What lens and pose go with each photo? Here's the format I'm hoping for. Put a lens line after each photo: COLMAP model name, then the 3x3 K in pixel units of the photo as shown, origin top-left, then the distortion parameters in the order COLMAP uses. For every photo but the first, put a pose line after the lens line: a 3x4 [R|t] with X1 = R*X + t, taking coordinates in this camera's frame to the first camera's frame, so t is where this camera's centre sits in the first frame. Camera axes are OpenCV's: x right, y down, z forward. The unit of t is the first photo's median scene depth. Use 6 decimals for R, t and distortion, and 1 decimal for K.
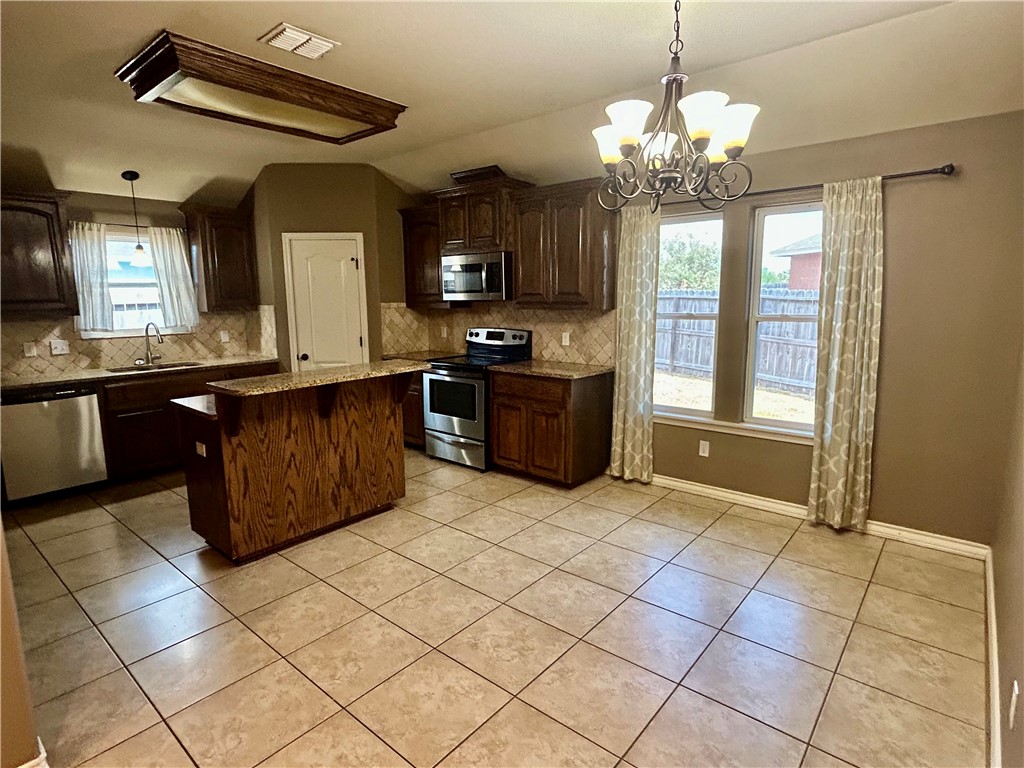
lens RADIAL K [[549.0, 0, 510.2], [0, 549.0, 386.7], [0, 0, 1]] dist [-0.008453, 0.008000]
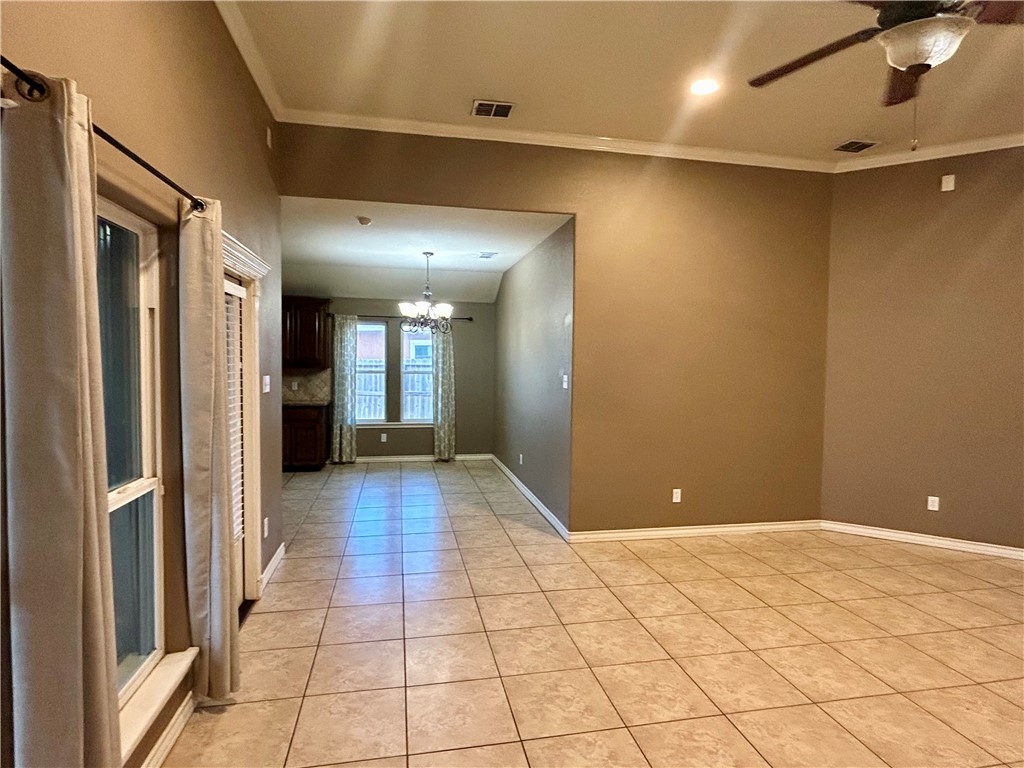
lens RADIAL K [[549.0, 0, 509.4], [0, 549.0, 383.0], [0, 0, 1]] dist [-0.008453, 0.008000]
pose [[0.617158, -0.019200, 0.786605, -0.829322], [0.106787, 0.992497, -0.059558, 0.074145], [-0.779560, 0.120756, 0.614577, -0.537125]]
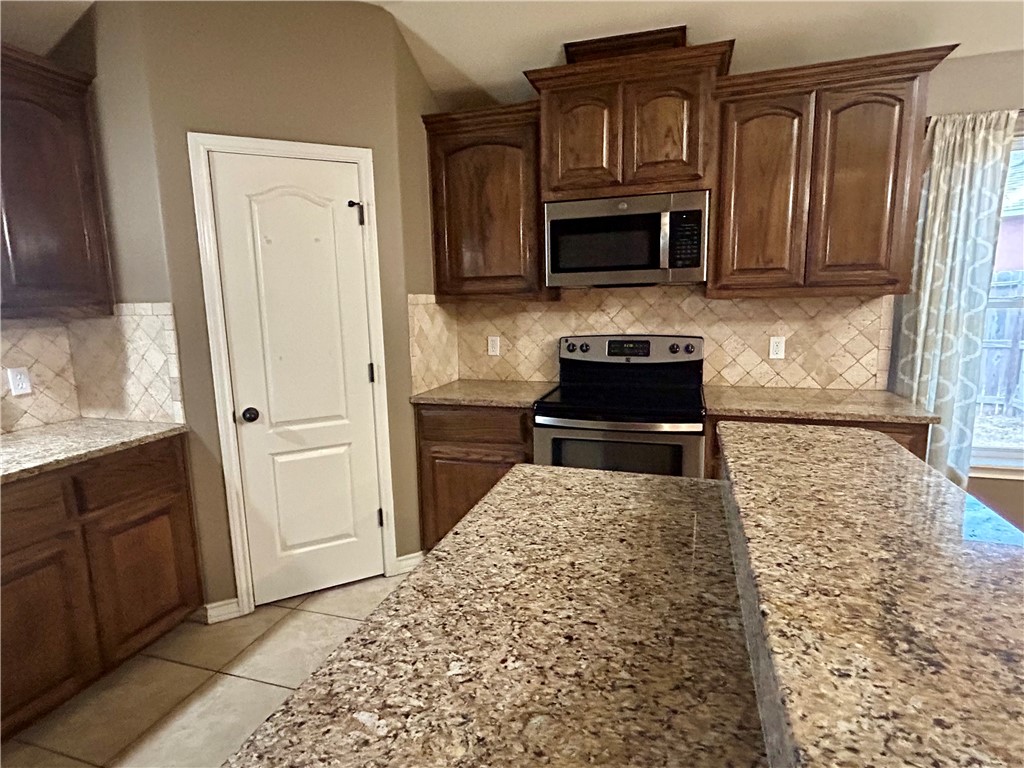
lens RADIAL K [[549.0, 0, 506.1], [0, 549.0, 382.3], [0, 0, 1]] dist [-0.008453, 0.008000]
pose [[0.924724, -0.072148, 0.373738, -0.408067], [0.078298, 0.996929, -0.001278, -0.075490], [-0.372499, 0.030445, 0.927533, 0.586785]]
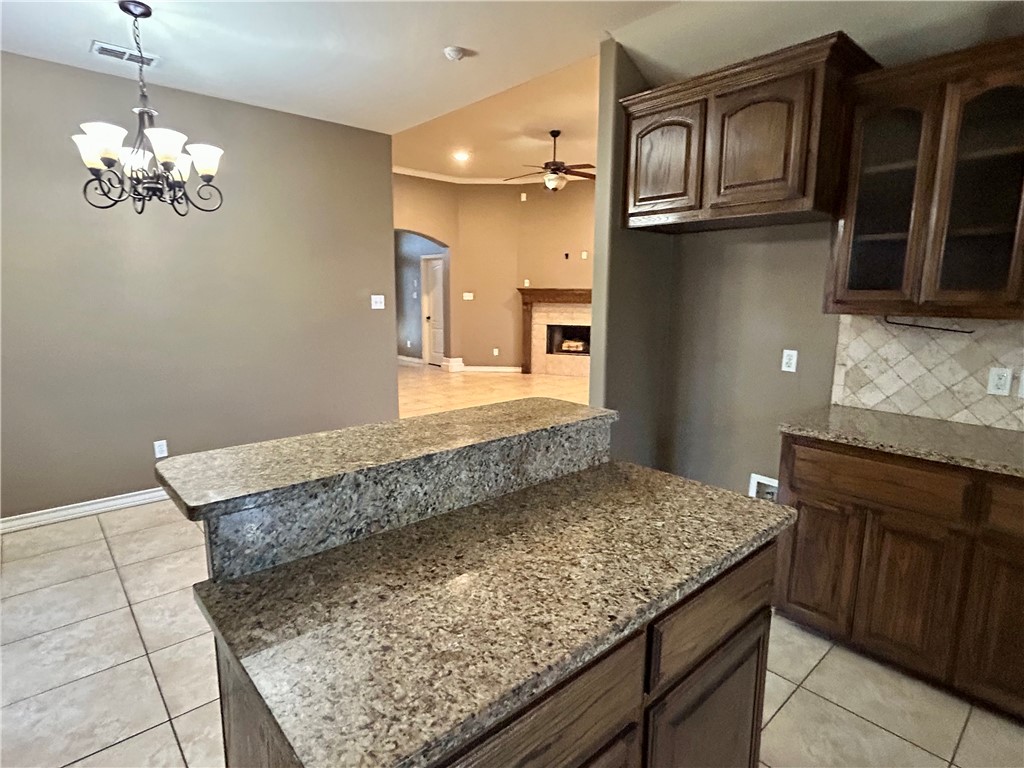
lens RADIAL K [[549.0, 0, 505.6], [0, 549.0, 380.6], [0, 0, 1]] dist [-0.008453, 0.008000]
pose [[-0.989559, -0.018924, 0.142878, -0.325693], [0.028447, 0.946194, 0.322346, -0.156614], [-0.141291, 0.323045, -0.935777, 1.008964]]
